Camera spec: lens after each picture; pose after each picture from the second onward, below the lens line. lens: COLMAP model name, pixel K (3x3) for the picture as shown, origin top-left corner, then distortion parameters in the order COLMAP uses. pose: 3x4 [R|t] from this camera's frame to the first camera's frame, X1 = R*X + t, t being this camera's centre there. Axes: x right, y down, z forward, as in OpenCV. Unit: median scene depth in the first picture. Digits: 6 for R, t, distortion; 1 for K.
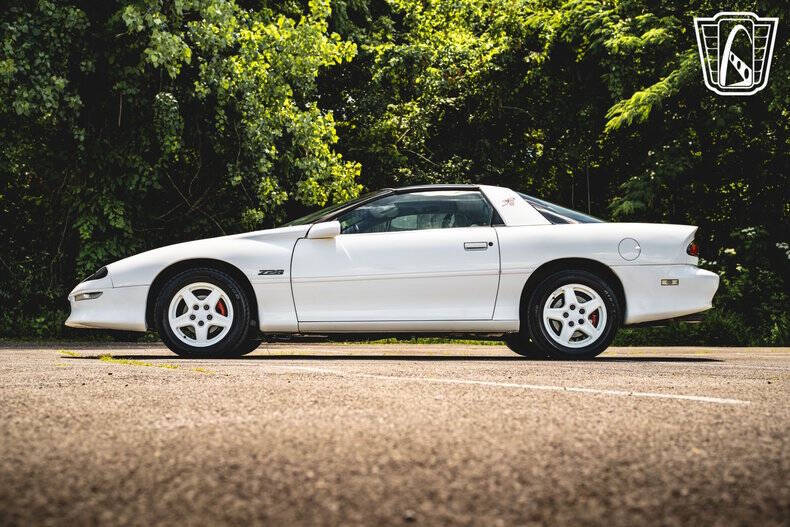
lens RADIAL K [[1058.8, 0, 395.0], [0, 1058.8, 263.5], [0, 0, 1]] dist [0.026069, 0.119729]
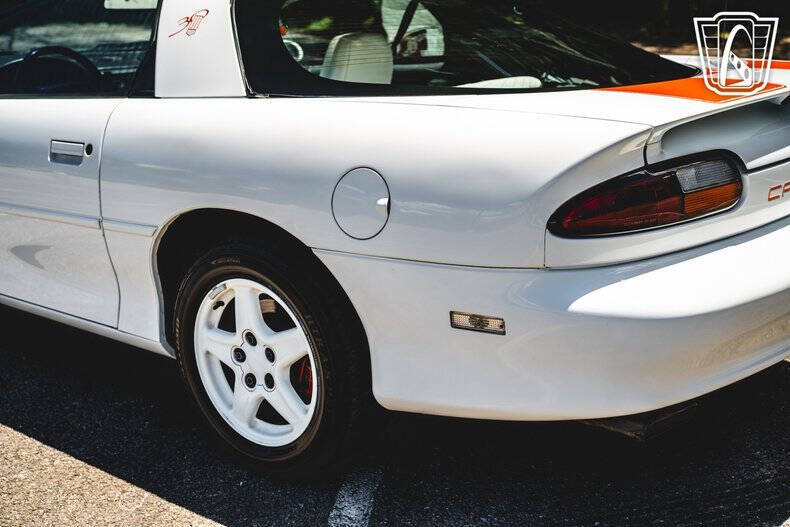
lens RADIAL K [[1058.8, 0, 395.0], [0, 1058.8, 263.5], [0, 0, 1]] dist [0.026069, 0.119729]
pose [[0.752464, 0.166001, -0.637371, 0.426398], [0.065868, 0.943899, 0.323597, -0.096700], [0.655332, -0.285478, 0.699316, 0.771425]]
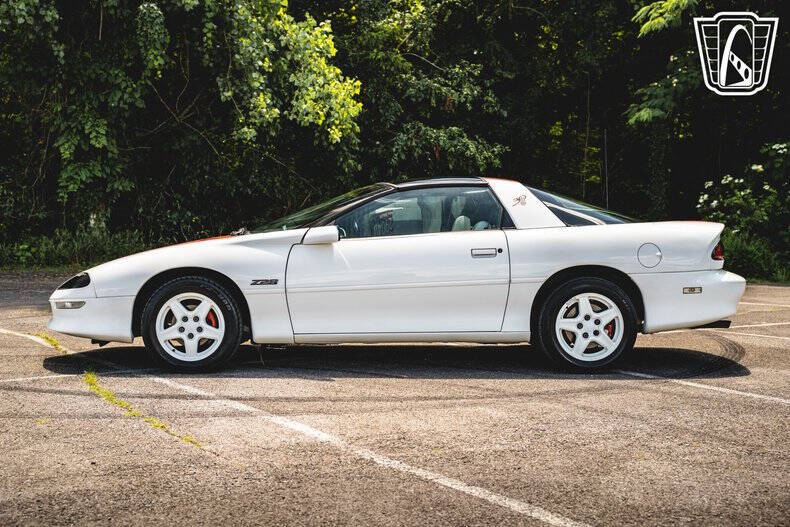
lens RADIAL K [[1123.4, 0, 381.1], [0, 1123.4, 262.1], [0, 0, 1]] dist [0.012738, 0.104854]
pose [[0.999888, 0.000796, -0.014932, 0.000700], [0.000820, 0.994166, 0.107854, -0.112487], [0.014931, -0.107854, 0.994055, 0.017816]]
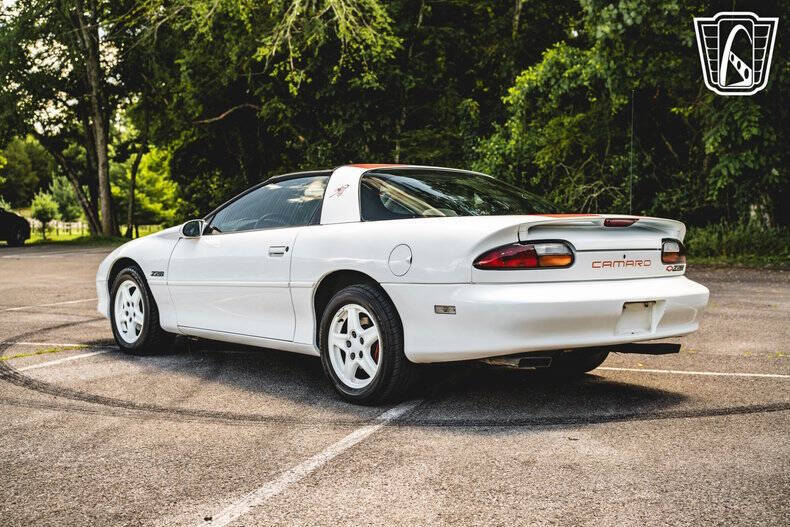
lens RADIAL K [[1058.8, 0, 395.0], [0, 1058.8, 263.5], [0, 0, 1]] dist [0.026069, 0.119729]
pose [[0.615050, 0.034985, -0.787712, 0.766320], [0.059945, 0.994049, 0.090955, -0.074752], [0.786206, -0.103161, 0.609293, 0.558370]]
